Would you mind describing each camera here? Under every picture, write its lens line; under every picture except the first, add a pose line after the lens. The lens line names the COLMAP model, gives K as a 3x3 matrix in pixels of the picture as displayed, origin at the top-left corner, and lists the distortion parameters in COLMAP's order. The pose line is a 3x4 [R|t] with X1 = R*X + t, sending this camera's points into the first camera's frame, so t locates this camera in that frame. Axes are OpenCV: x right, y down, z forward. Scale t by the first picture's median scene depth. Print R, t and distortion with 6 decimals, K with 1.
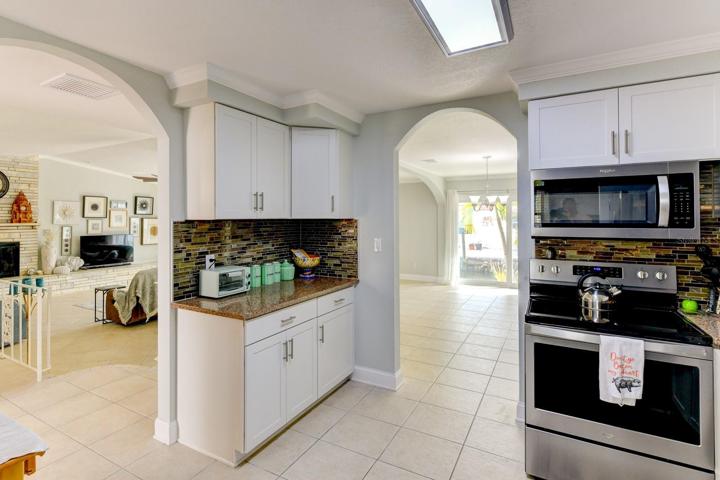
lens RADIAL K [[359.7, 0, 329.8], [0, 359.7, 213.5], [0, 0, 1]] dist [0.005103, -0.002709]
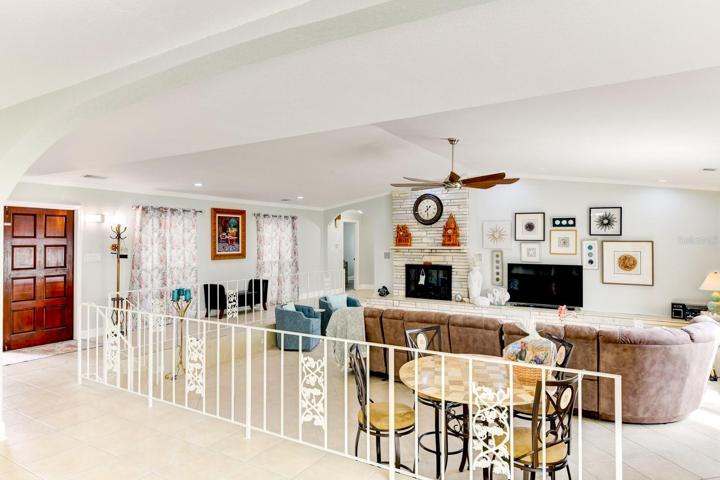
lens RADIAL K [[436.6, 0, 359.3], [0, 436.6, 234.4], [0, 0, 1]] dist [0.008854, -0.004955]
pose [[-0.010124, -0.014224, -0.999848, 0.798711], [0.014555, 0.999791, -0.014370, 0.018047], [0.999843, -0.014698, -0.009915, 1.836767]]
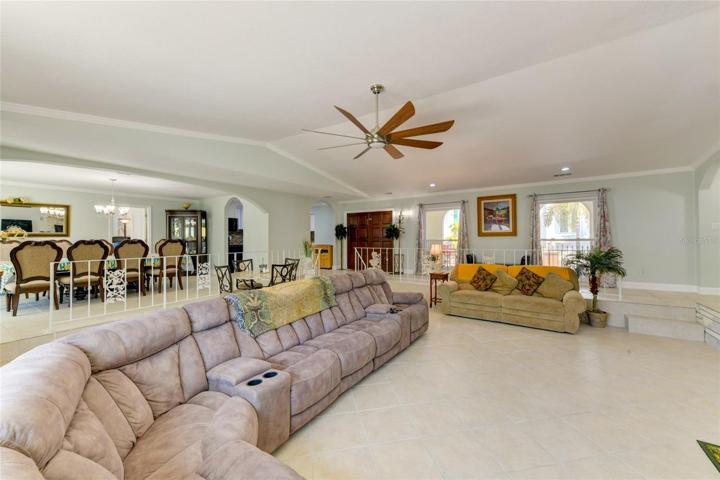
lens RADIAL K [[283.3, 0, 365.4], [0, 283.3, 232.4], [0, 0, 1]] dist [0.014035, -0.000724]
pose [[-0.999315, 0.012138, 0.034947, -0.916357], [0.011018, 0.999425, -0.032052, 0.145504], [-0.035315, -0.031645, -0.998875, 3.133126]]
